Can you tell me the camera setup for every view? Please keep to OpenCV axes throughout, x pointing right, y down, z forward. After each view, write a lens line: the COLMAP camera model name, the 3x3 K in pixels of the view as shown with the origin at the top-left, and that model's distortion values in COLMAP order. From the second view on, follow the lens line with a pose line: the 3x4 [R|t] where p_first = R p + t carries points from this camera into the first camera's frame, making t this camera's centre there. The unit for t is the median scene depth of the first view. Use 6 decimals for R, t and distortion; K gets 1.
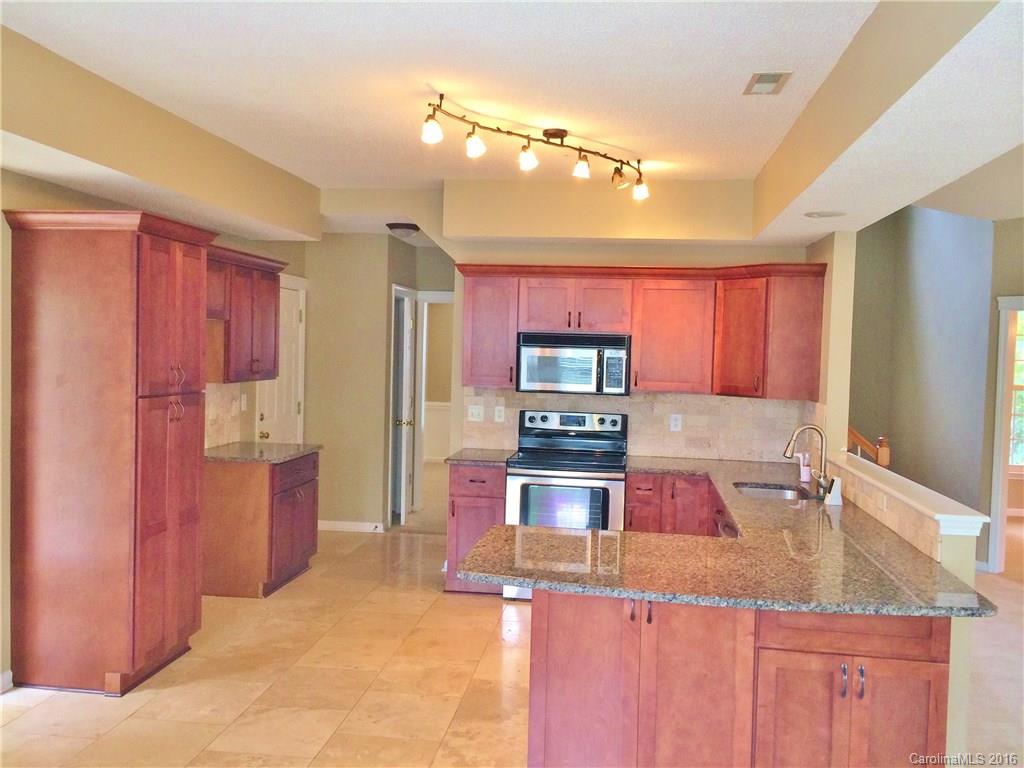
lens RADIAL K [[881.2, 0, 515.9], [0, 881.2, 377.9], [0, 0, 1]] dist [0.073086, -0.096046]
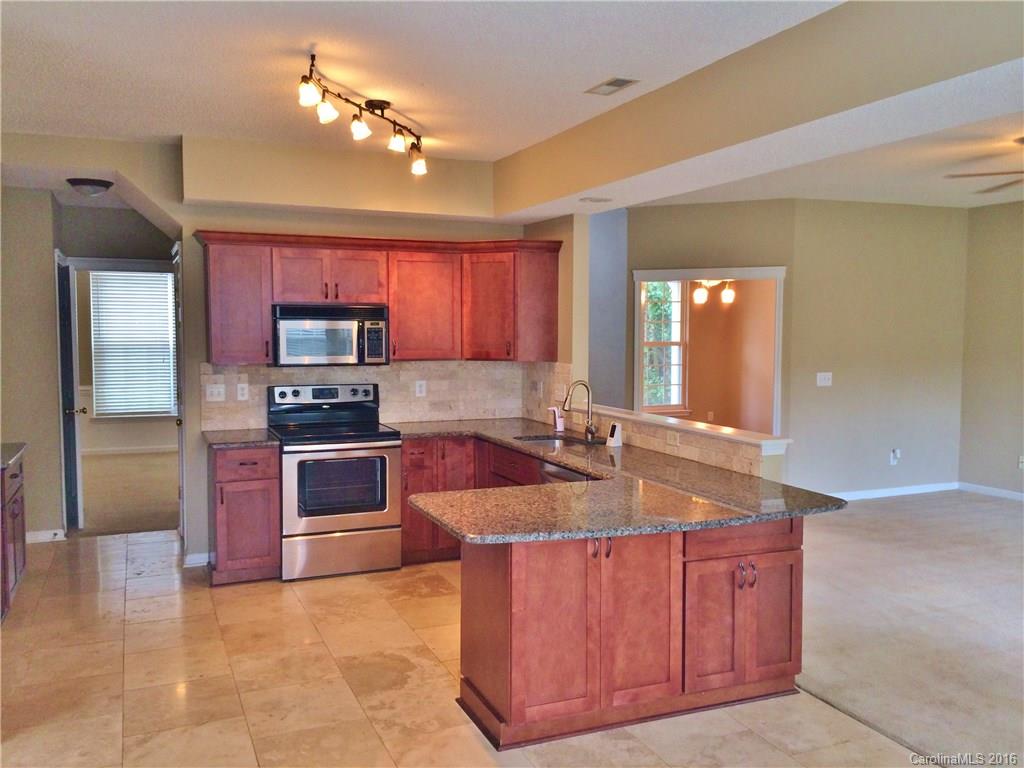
lens RADIAL K [[881.2, 0, 518.9], [0, 881.2, 377.6], [0, 0, 1]] dist [0.073086, -0.096046]
pose [[0.857215, -0.057636, 0.511724, -0.280583], [0.039183, 0.998136, 0.046782, -0.007741], [-0.513467, -0.020052, 0.857875, 0.043013]]
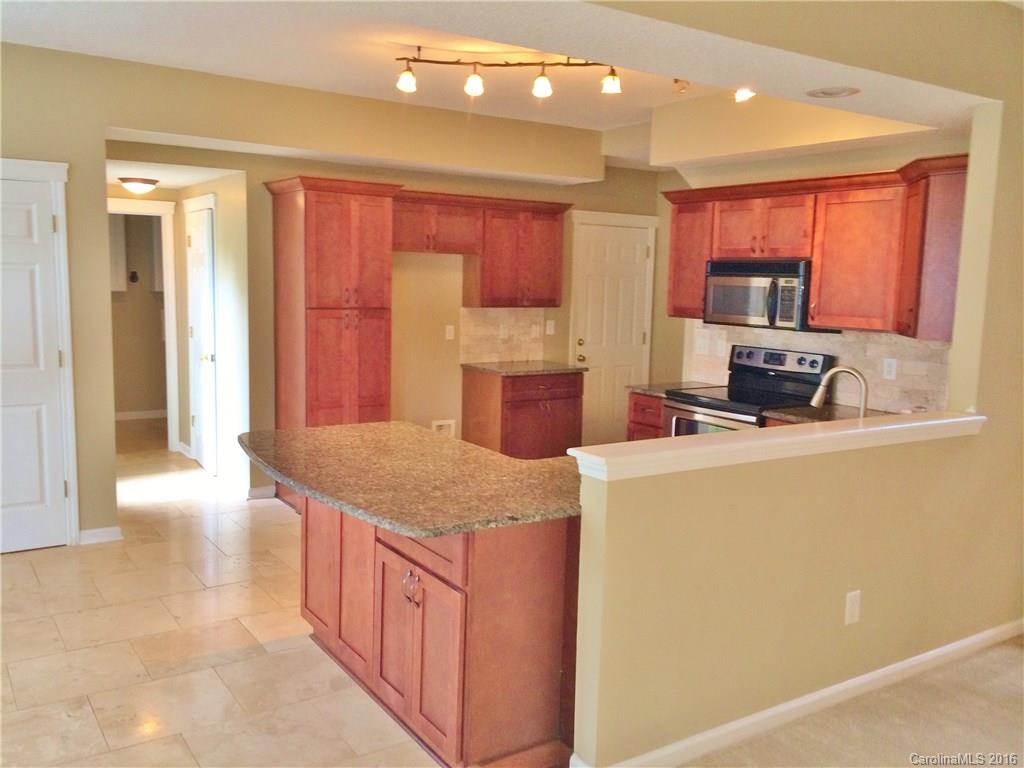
lens RADIAL K [[881.2, 0, 508.5], [0, 881.2, 385.9], [0, 0, 1]] dist [0.073086, -0.096046]
pose [[0.660884, 0.084737, -0.745689, 0.614028], [-0.033439, 0.995943, 0.083539, 0.010887], [0.749743, -0.030274, 0.661036, 0.221242]]
